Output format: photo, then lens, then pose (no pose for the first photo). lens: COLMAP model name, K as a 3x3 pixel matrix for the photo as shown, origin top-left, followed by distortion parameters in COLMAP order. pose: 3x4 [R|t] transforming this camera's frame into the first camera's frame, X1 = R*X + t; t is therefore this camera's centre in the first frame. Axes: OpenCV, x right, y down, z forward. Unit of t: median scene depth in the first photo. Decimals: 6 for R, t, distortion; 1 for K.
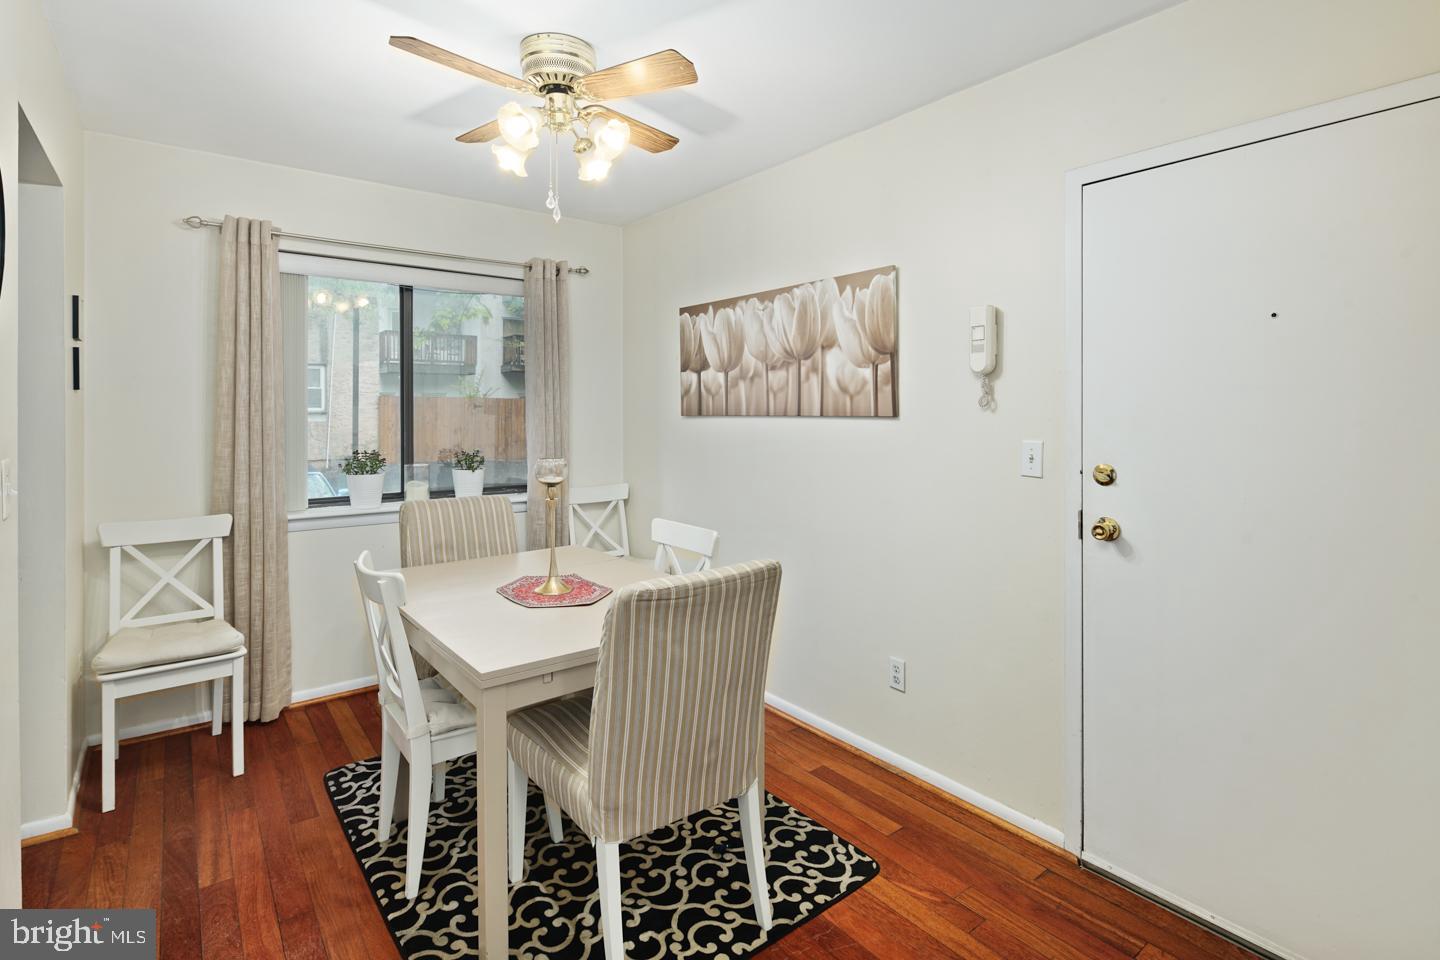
lens RADIAL K [[705.5, 0, 718.5], [0, 705.5, 403.8], [0, 0, 1]] dist [0.000159, -0.000454]
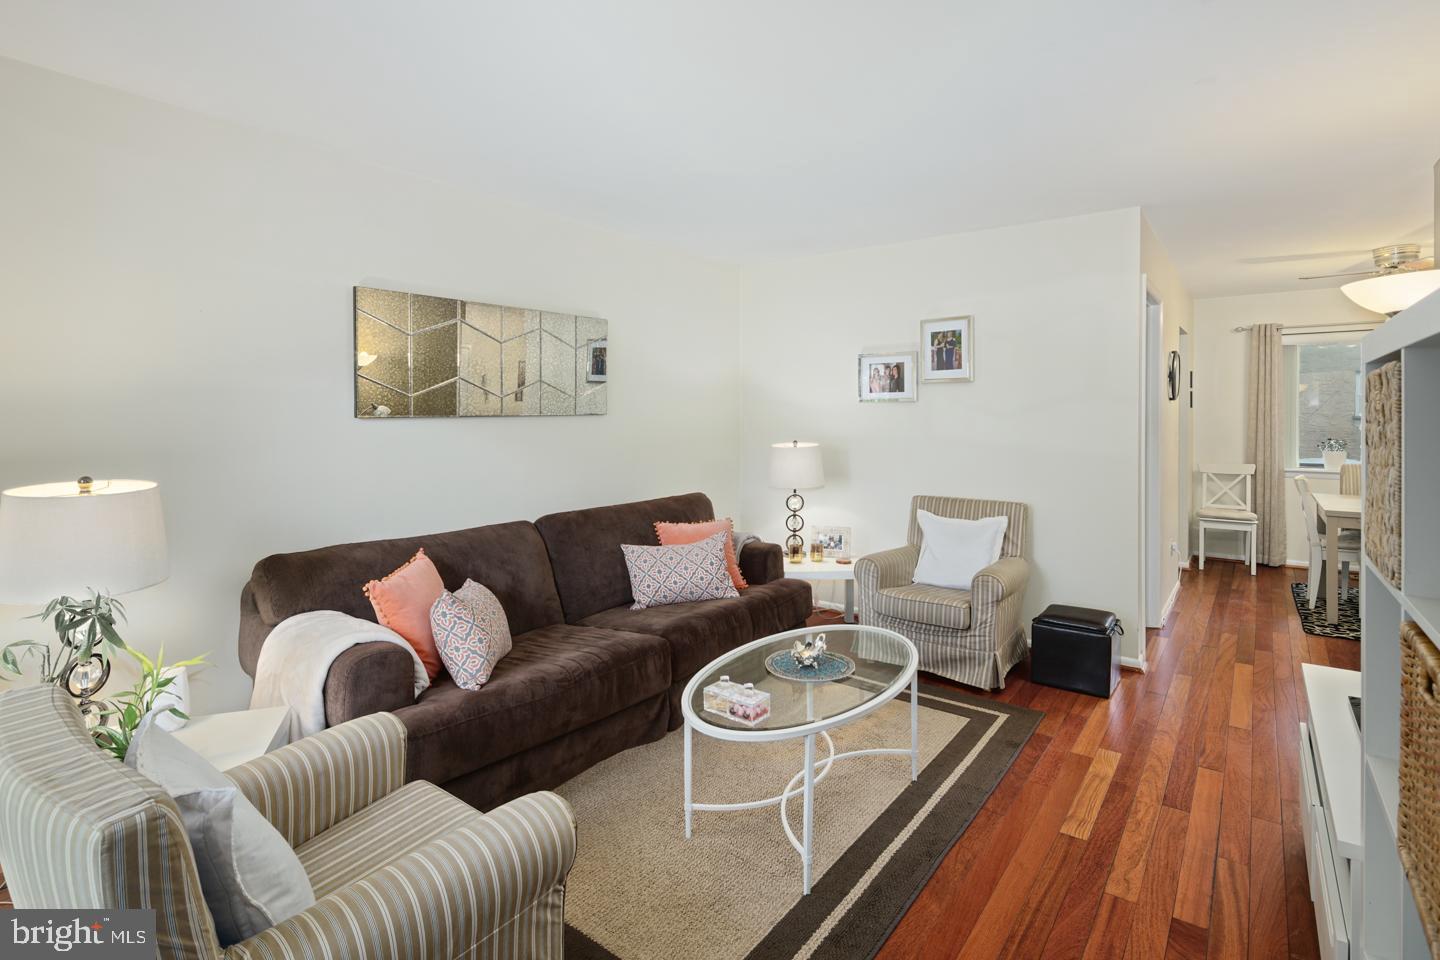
lens RADIAL K [[711.8, 0, 716.5], [0, 711.8, 424.8], [0, 0, 1]] dist [0.002030, -0.001106]
pose [[0.256550, 0.016813, -0.966385, 0.955931], [0.004279, 0.999819, 0.018531, -0.009094], [0.966521, -0.008889, 0.256432, -1.107415]]
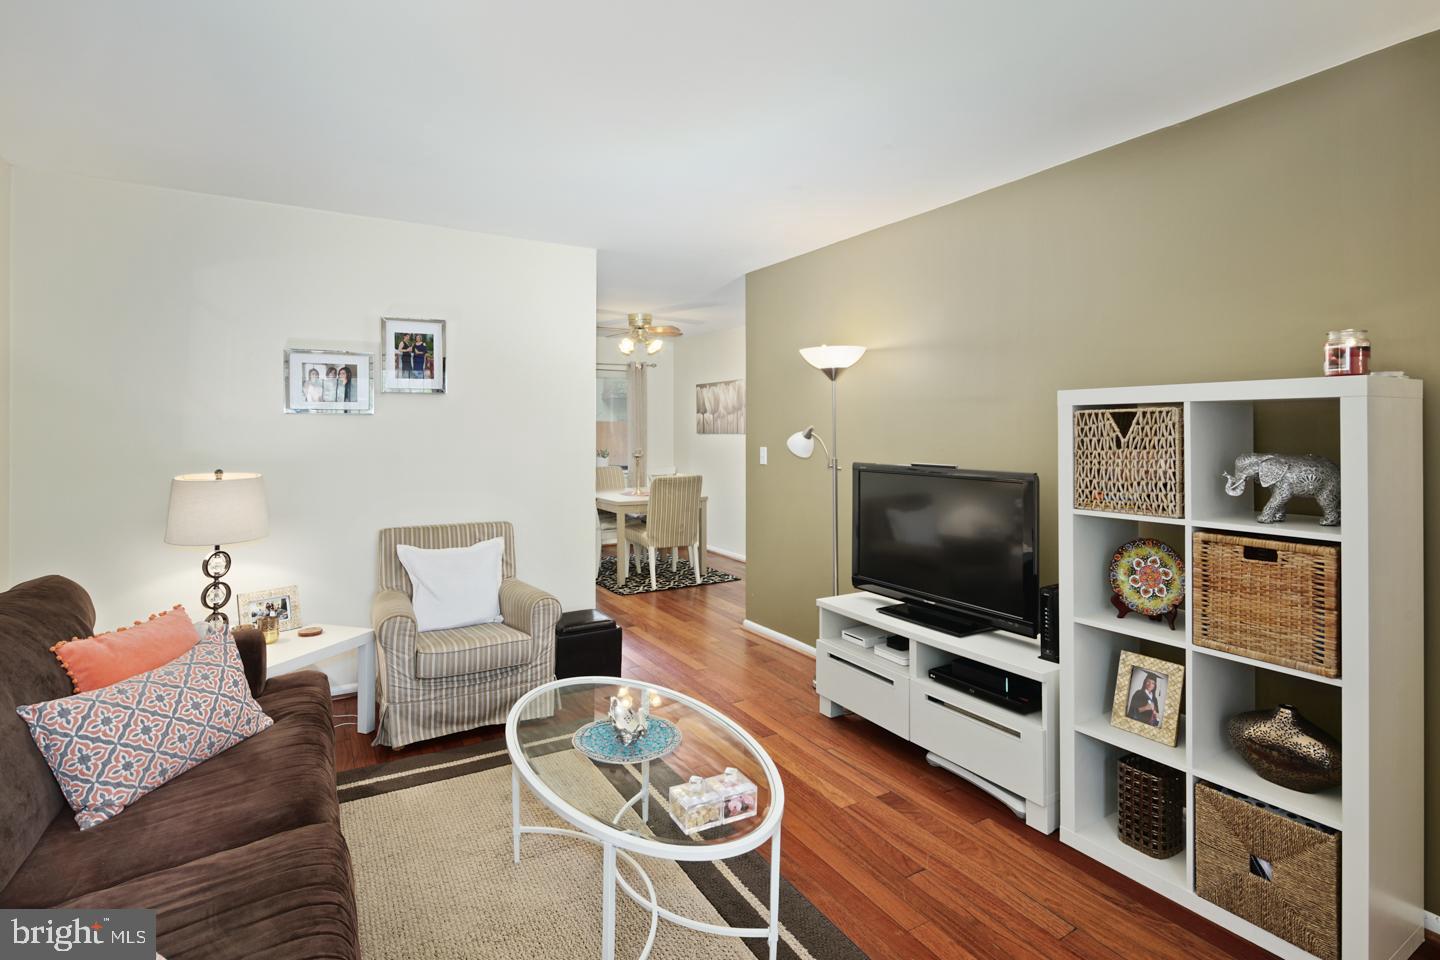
lens RADIAL K [[711.8, 0, 716.5], [0, 711.8, 424.8], [0, 0, 1]] dist [0.002030, -0.001106]
pose [[0.991152, 0.003618, -0.132685, 0.369240], [-0.003627, 0.999993, 0.000173, -0.012884], [0.132685, 0.000309, 0.991158, -1.450714]]
